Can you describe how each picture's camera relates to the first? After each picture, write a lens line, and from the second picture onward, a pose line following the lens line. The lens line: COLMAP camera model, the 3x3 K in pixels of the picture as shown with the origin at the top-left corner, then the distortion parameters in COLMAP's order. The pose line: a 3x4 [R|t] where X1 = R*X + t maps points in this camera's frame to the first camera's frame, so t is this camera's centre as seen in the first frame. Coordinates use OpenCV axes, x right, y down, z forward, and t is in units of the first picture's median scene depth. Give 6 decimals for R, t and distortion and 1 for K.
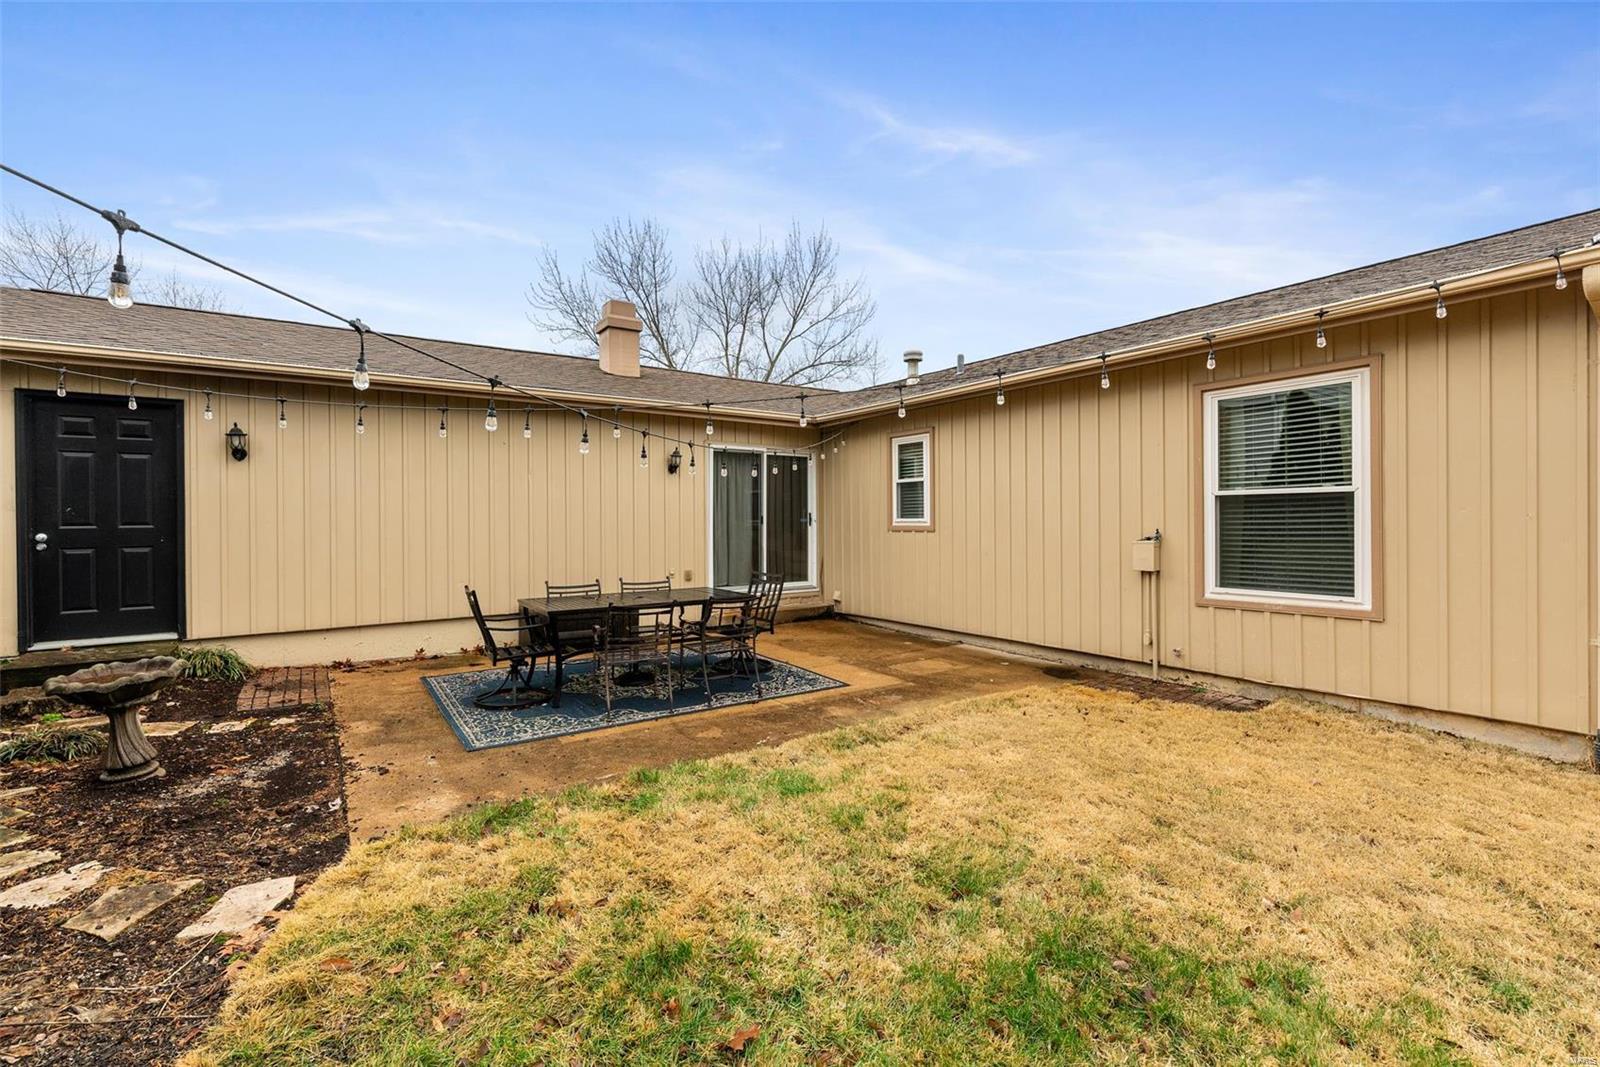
lens RADIAL K [[708.3, 0, 800.3], [0, 708.3, 521.2], [0, 0, 1]] dist [0.000290, 0.000009]
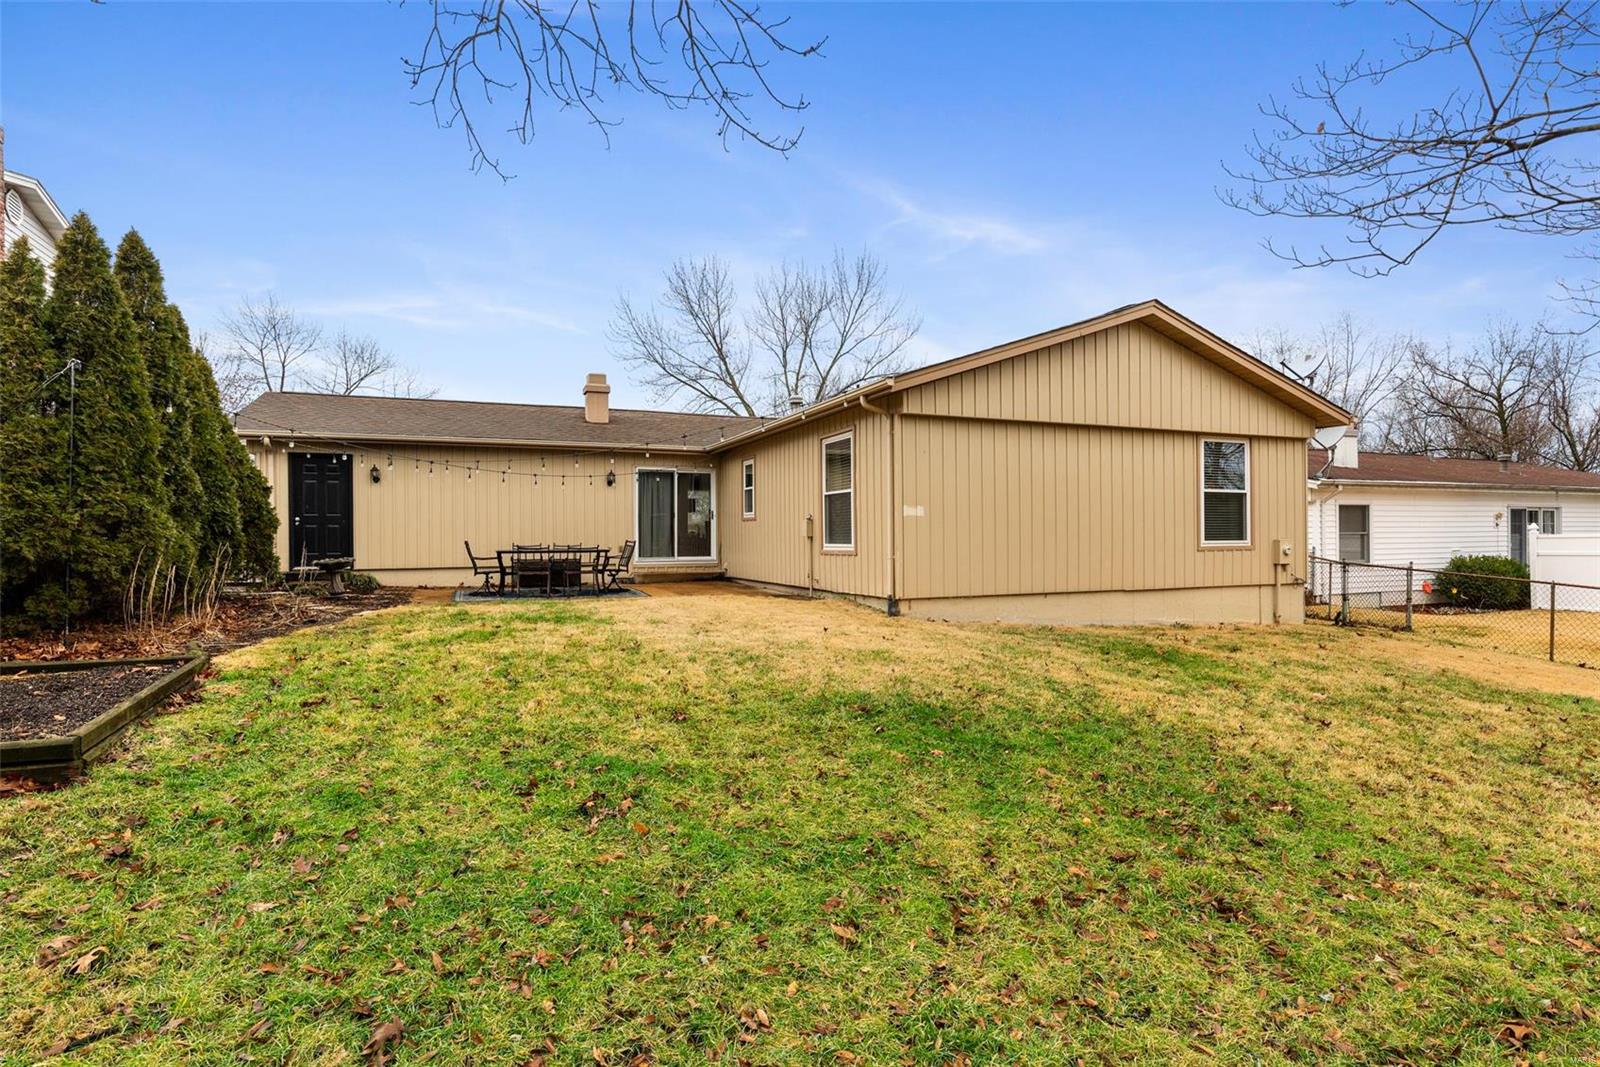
lens RADIAL K [[819.9, 0, 800.0], [0, 819.9, 533.5], [0, 0, 1]] dist [0.001453, 0.000072]
pose [[0.977076, -0.000173, -0.212890, 0.652542], [-0.000491, 0.999995, -0.003069, 0.048608], [0.212890, 0.003104, 0.977071, -0.756929]]
